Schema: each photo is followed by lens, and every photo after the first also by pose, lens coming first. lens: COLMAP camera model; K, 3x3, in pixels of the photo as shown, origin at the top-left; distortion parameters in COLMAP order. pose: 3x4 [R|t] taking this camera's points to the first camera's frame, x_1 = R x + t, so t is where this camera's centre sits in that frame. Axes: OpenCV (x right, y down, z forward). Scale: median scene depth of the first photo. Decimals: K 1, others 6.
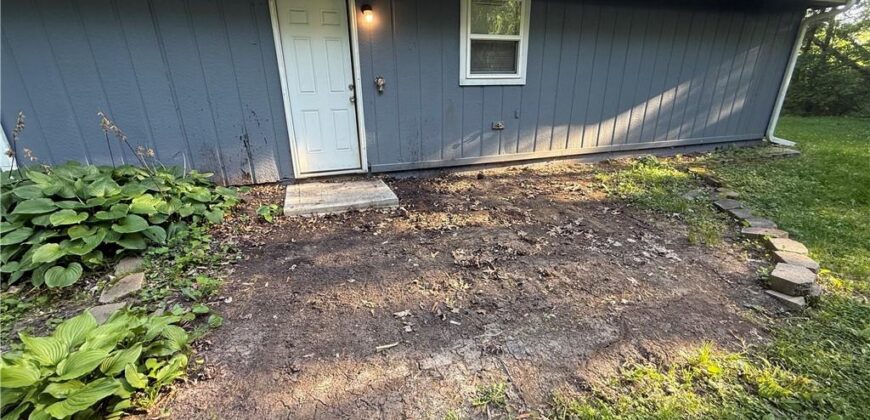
lens RADIAL K [[345.9, 0, 435.0], [0, 345.9, 210.0], [0, 0, 1]] dist [-0.000482, 0.000074]
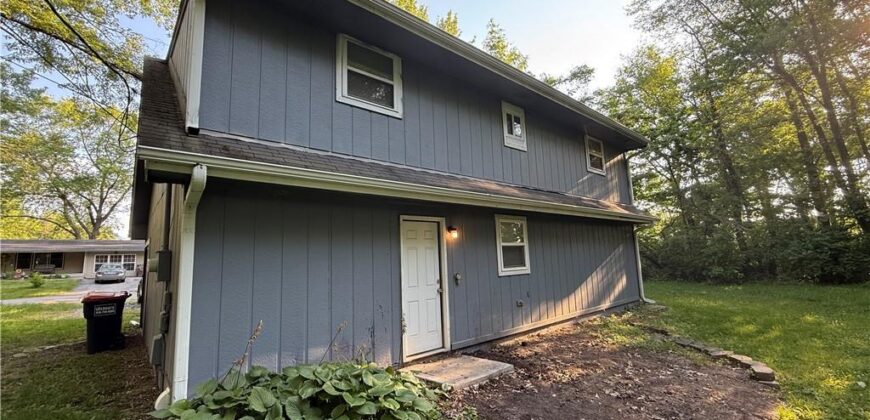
lens RADIAL K [[355.2, 0, 435.0], [0, 355.2, 210.0], [0, 0, 1]] dist [0.000822, 0.000060]
pose [[0.924836, 0.030176, 0.379167, -0.759463], [0.154241, 0.881459, -0.446364, 0.002643], [-0.347689, 0.471296, 0.810550, -0.204200]]
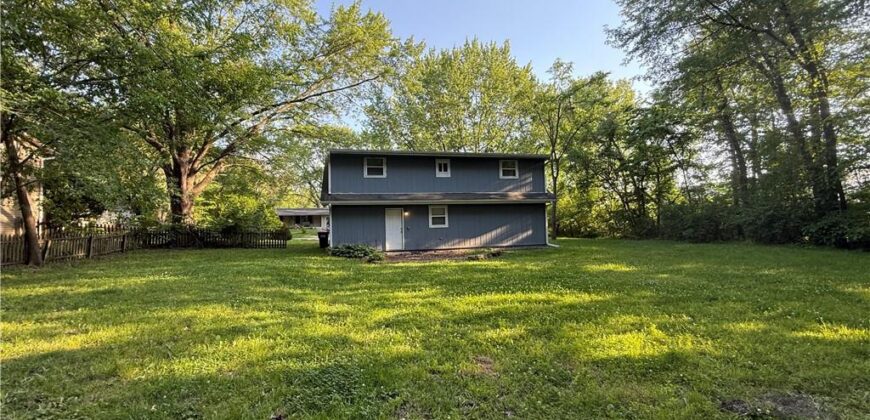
lens RADIAL K [[345.9, 0, 435.0], [0, 345.9, 210.0], [0, 0, 1]] dist [-0.000482, 0.000074]
pose [[0.997132, -0.016970, -0.073751, 0.445580], [-0.012430, 0.924578, -0.380791, 0.963834], [0.074650, 0.380616, 0.921715, -2.744921]]
